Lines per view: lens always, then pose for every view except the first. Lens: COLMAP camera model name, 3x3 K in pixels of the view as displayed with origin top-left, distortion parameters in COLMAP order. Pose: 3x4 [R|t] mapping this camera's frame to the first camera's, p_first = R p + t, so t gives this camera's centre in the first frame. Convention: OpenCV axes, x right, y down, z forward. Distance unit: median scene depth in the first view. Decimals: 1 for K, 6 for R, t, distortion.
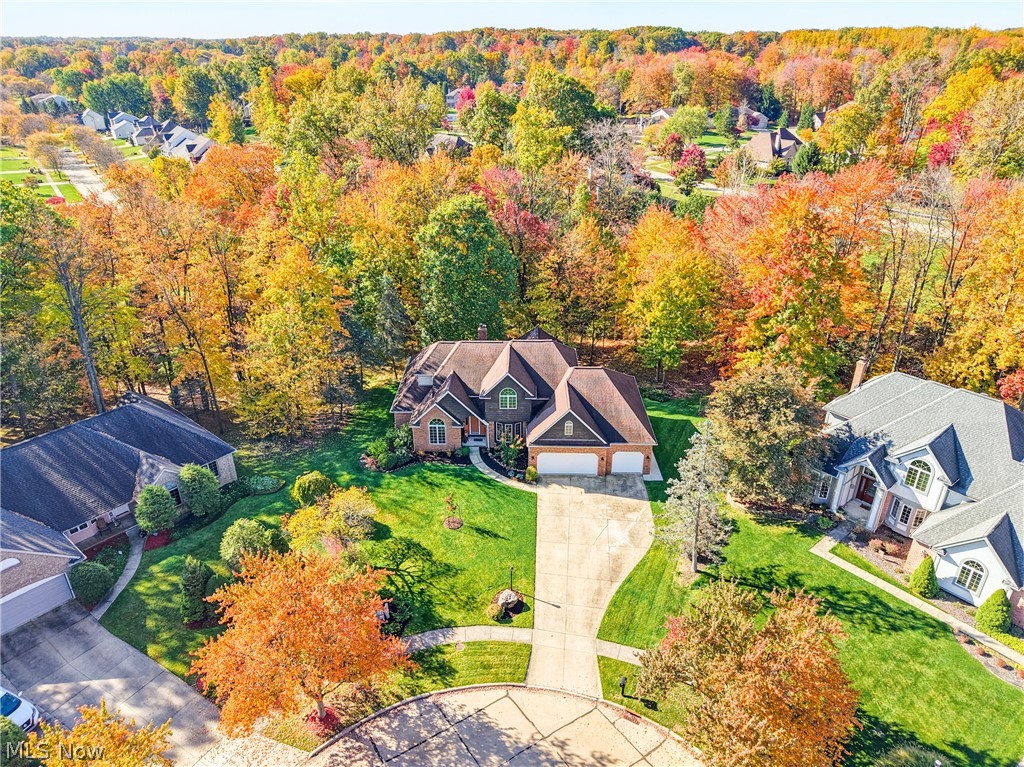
lens RADIAL K [[707.5, 0, 518.0], [0, 707.5, 407.0], [0, 0, 1]] dist [0.036343, -0.034397]
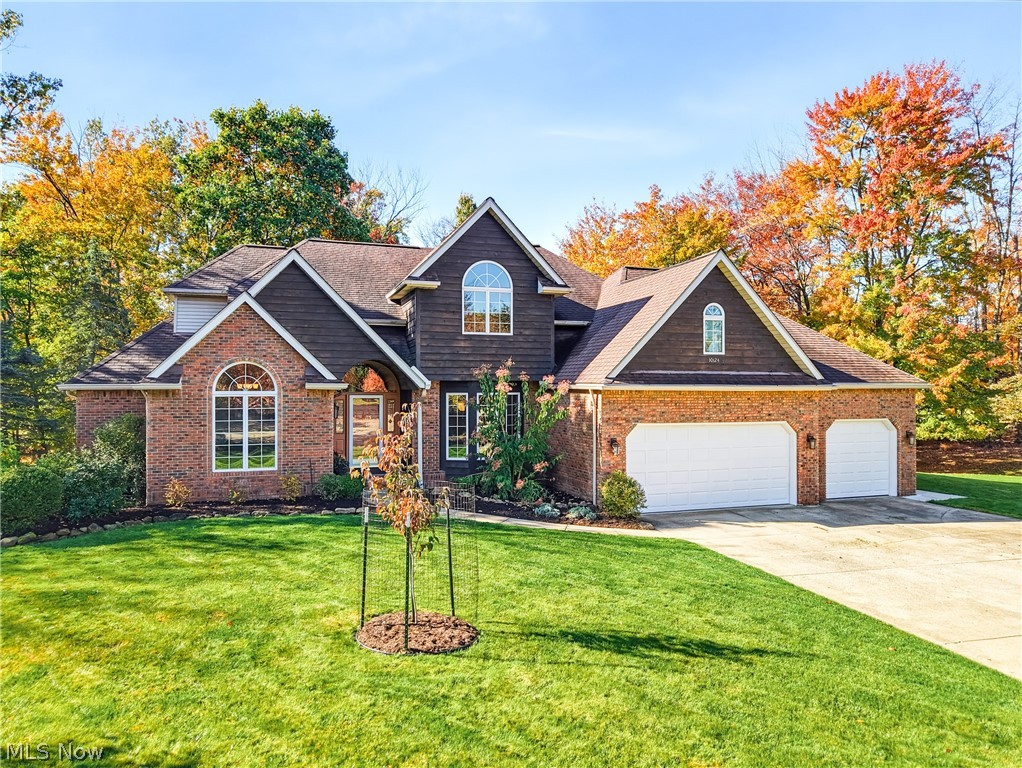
lens RADIAL K [[701.0, 0, 510.0], [0, 701.0, 378.7], [0, 0, 1]] dist [0.031503, -0.035121]
pose [[0.940833, 0.005186, 0.338830, -0.124039], [0.165450, 0.865577, -0.472656, 0.189980], [-0.295735, 0.500750, 0.813505, 0.825875]]
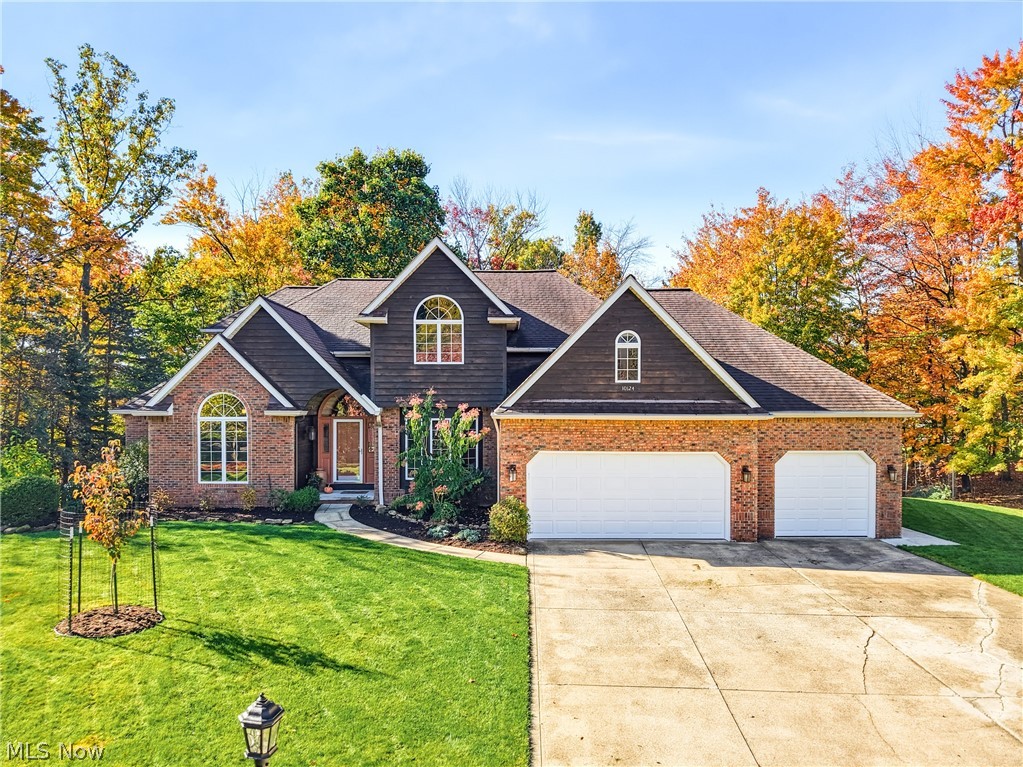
lens RADIAL K [[706.8, 0, 517.5], [0, 706.8, 406.9], [0, 0, 1]] dist [0.036343, -0.034397]
pose [[0.999655, 0.000596, 0.026240, 0.016731], [0.012086, 0.876979, -0.480377, 0.205926], [-0.023299, 0.480528, 0.876670, 0.781138]]
